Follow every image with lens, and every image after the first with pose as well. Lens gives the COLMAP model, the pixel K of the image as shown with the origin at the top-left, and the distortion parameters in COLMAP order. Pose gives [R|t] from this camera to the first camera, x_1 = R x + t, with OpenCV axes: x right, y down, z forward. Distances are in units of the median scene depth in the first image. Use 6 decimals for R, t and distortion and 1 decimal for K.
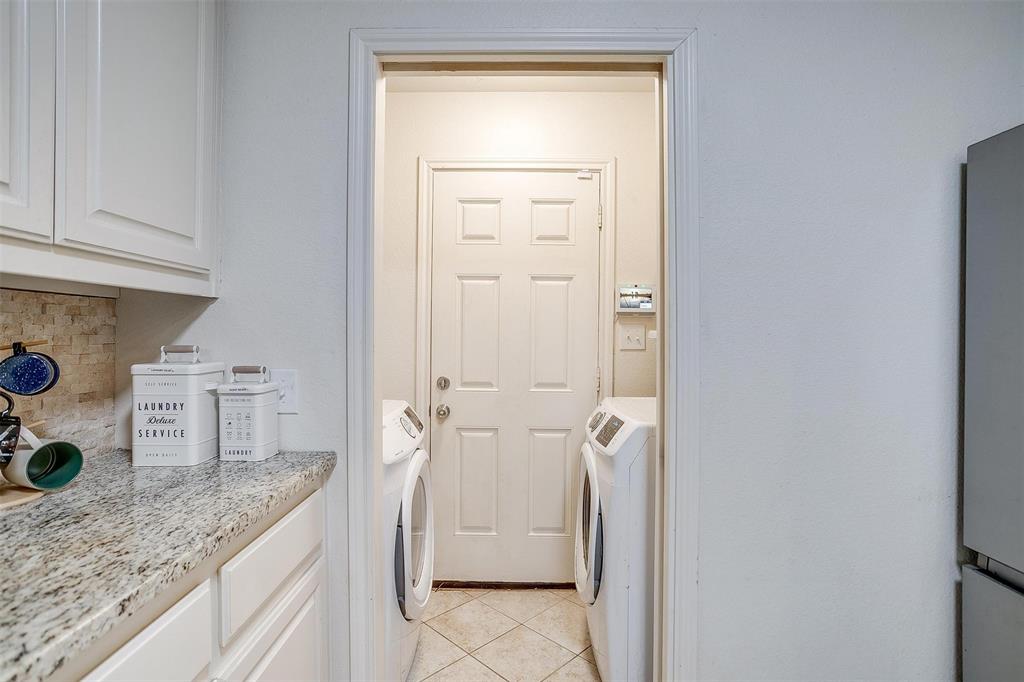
lens RADIAL K [[493.3, 0, 492.9], [0, 493.3, 336.8], [0, 0, 1]] dist [-0.001825, -0.000023]
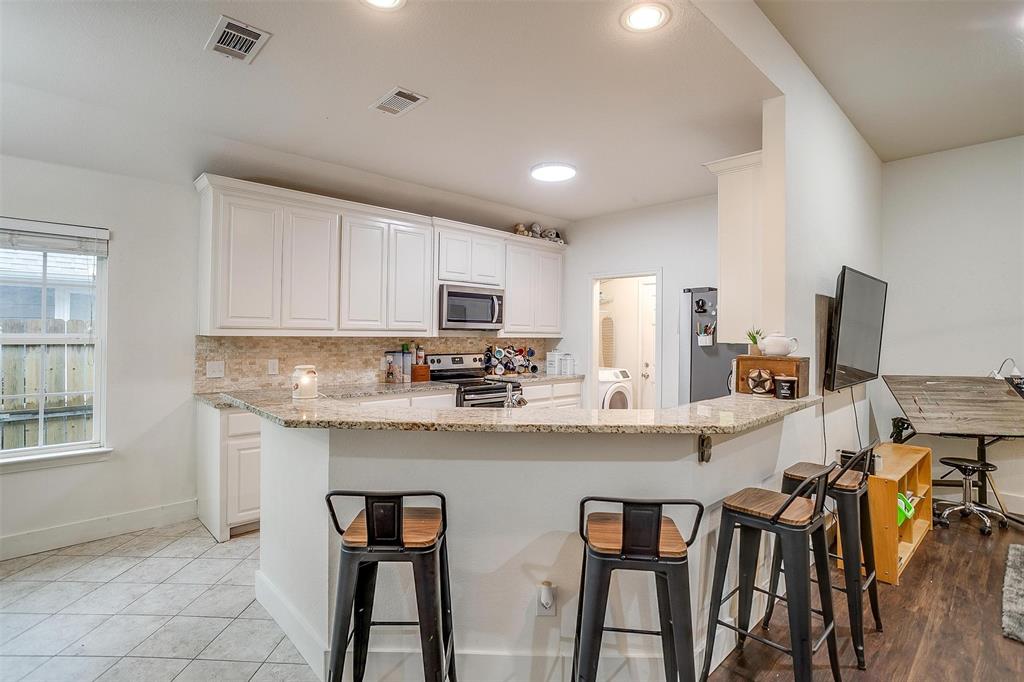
lens RADIAL K [[489.8, 0, 522.7], [0, 489.8, 335.6], [0, 0, 1]] dist [-0.008002, -0.000240]
pose [[0.707280, -0.002205, -0.706930, 2.255050], [-0.008359, 0.999899, -0.011482, -0.046550], [0.706884, 0.014030, 0.707190, -2.319086]]
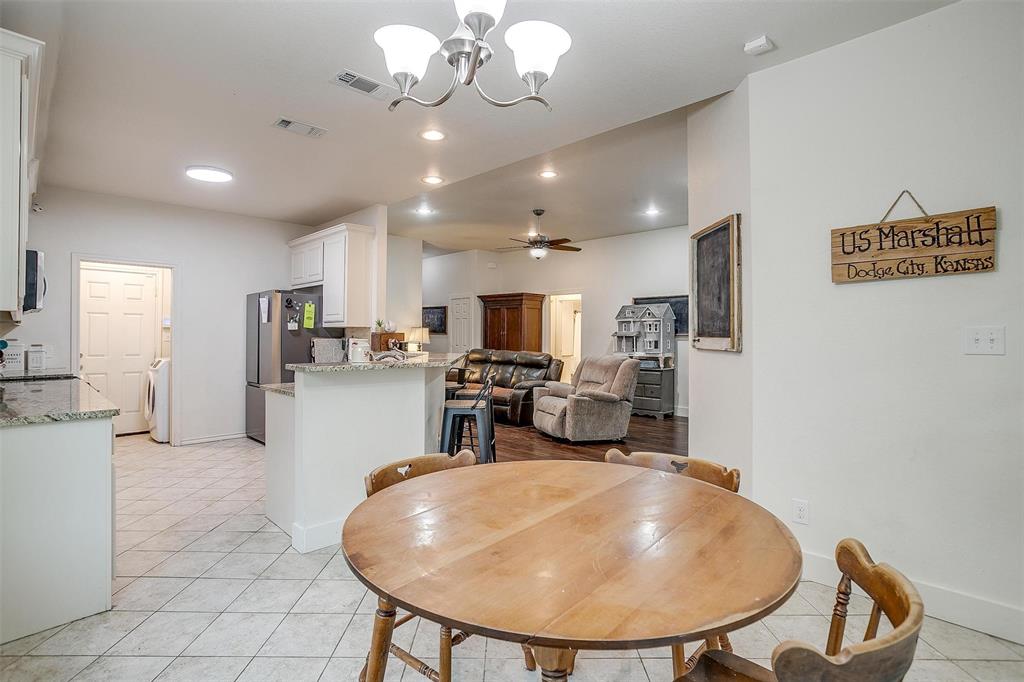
lens RADIAL K [[493.2, 0, 511.1], [0, 493.2, 321.7], [0, 0, 1]] dist [-0.002803, -0.000223]
pose [[0.691765, 0.007273, 0.722086, -0.637722], [0.016360, 0.999535, -0.025741, 0.038450], [-0.721937, 0.029620, 0.691324, -3.764798]]
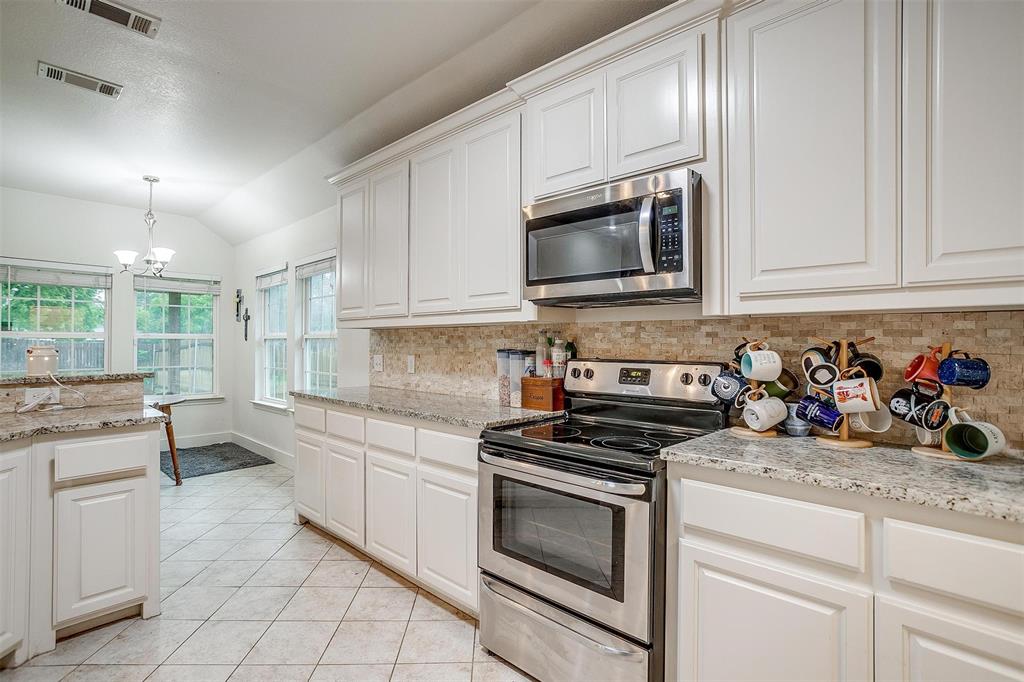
lens RADIAL K [[489.8, 0, 522.7], [0, 489.8, 335.6], [0, 0, 1]] dist [-0.008002, -0.000240]
pose [[-0.650085, -0.016863, -0.759674, 0.684273], [-0.010342, 0.999857, -0.013344, 0.000134], [0.759791, -0.000818, -0.650167, 0.690433]]
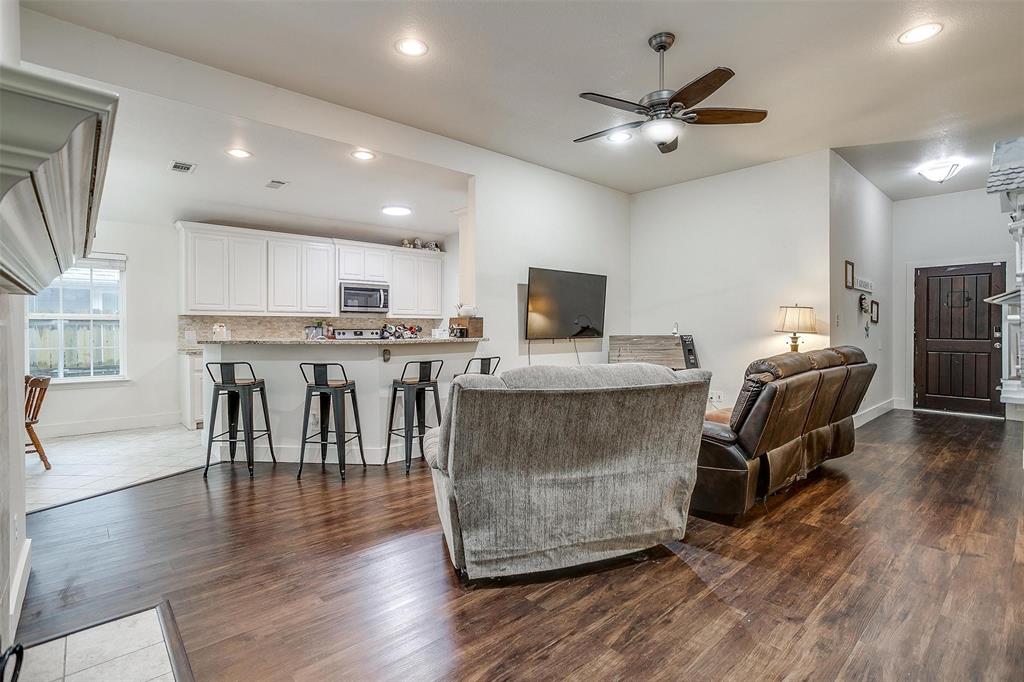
lens RADIAL K [[476.4, 0, 506.2], [0, 476.4, 335.7], [0, 0, 1]] dist [0.001017, 0.000164]
pose [[0.675469, -0.003502, -0.737380, 4.346647], [0.004933, 0.999988, -0.000230, 0.138114], [0.737371, -0.003482, 0.675479, -2.433344]]
